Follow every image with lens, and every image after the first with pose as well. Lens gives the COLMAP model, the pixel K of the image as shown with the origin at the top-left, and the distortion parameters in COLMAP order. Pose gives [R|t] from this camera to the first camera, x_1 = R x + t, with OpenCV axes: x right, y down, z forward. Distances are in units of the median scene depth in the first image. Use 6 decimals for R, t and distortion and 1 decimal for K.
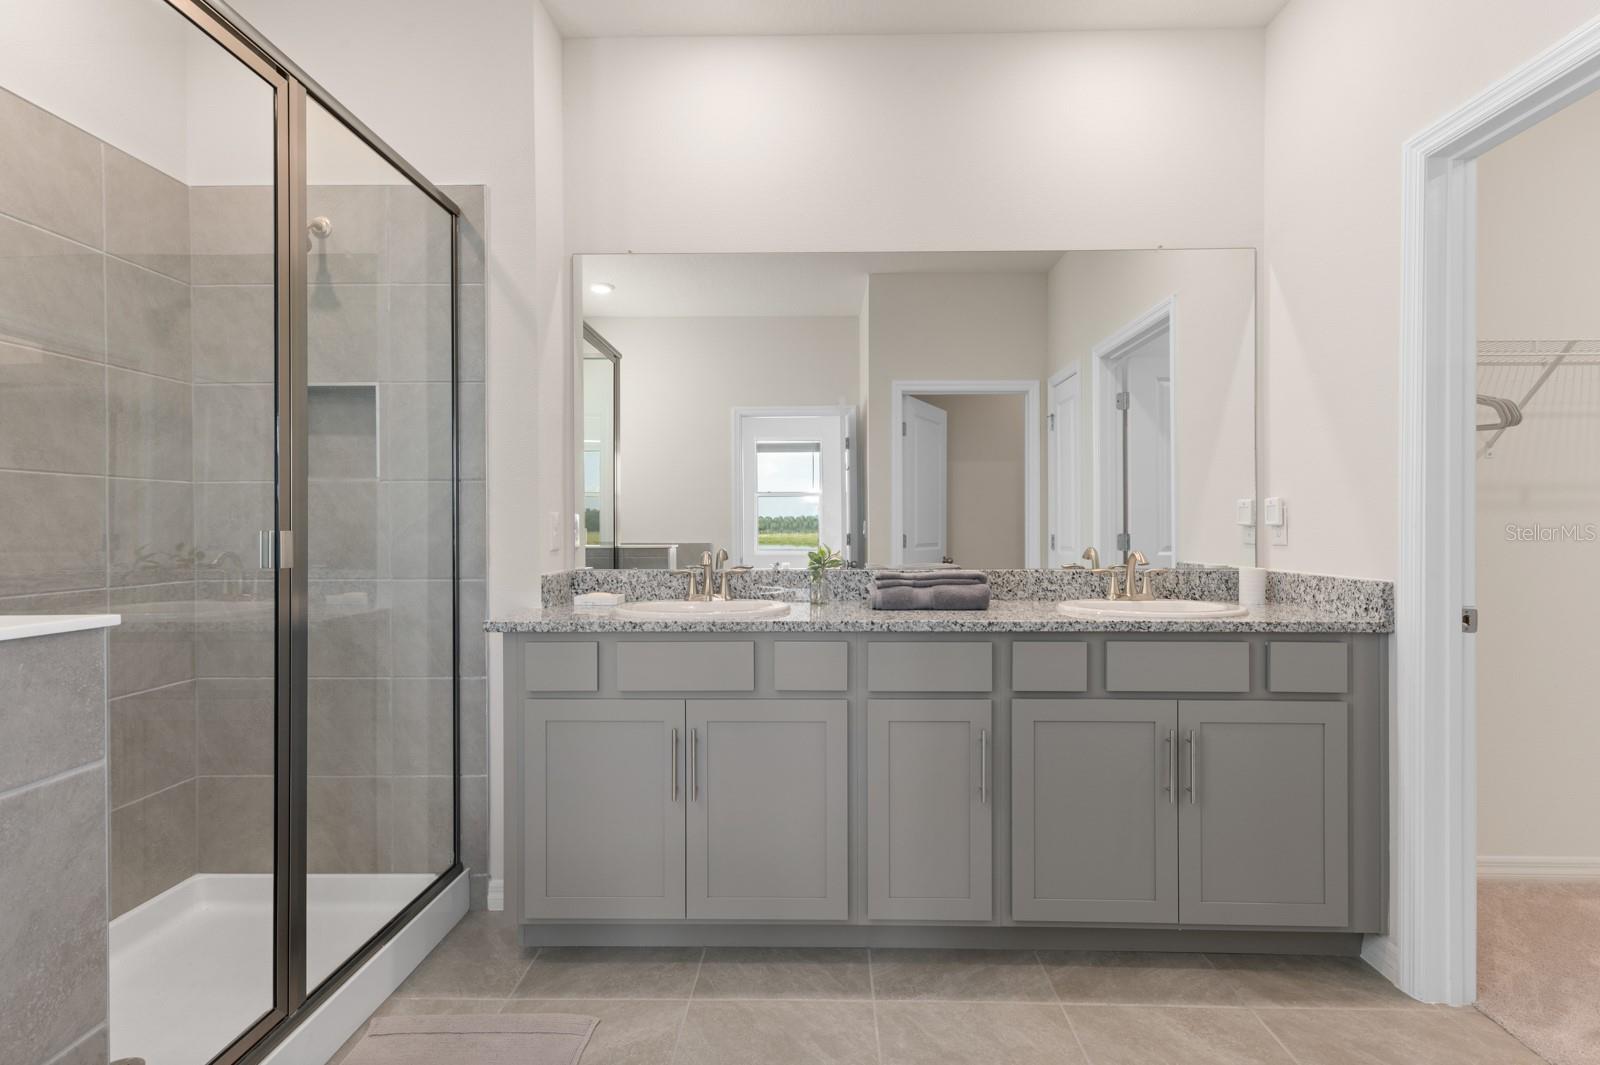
lens RADIAL K [[796.3, 0, 799.6], [0, 796.3, 527.2], [0, 0, 1]] dist [0.013992, 0.000042]
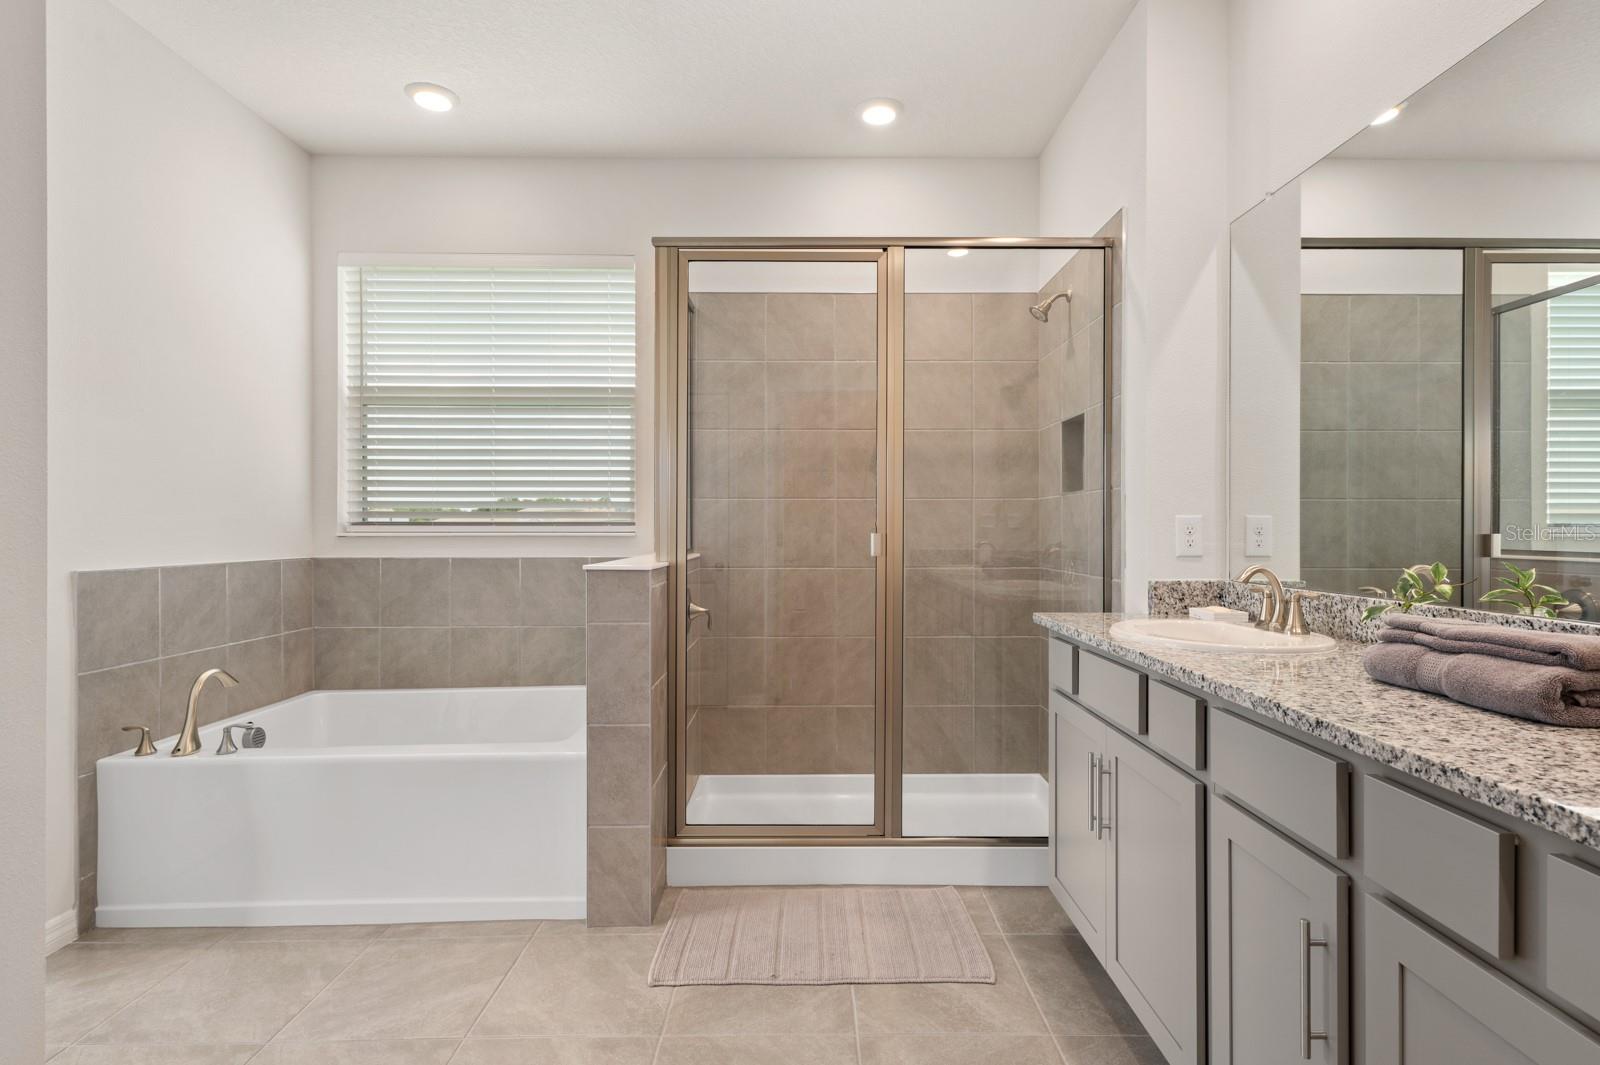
lens RADIAL K [[802.7, 0, 824.3], [0, 802.7, 530.9], [0, 0, 1]] dist [0.014690, 0.000021]
pose [[0.022520, 0.004436, -0.999737, 0.754554], [-0.001137, 0.999990, 0.004411, -0.005221], [0.999746, 0.001037, 0.022524, 0.667254]]
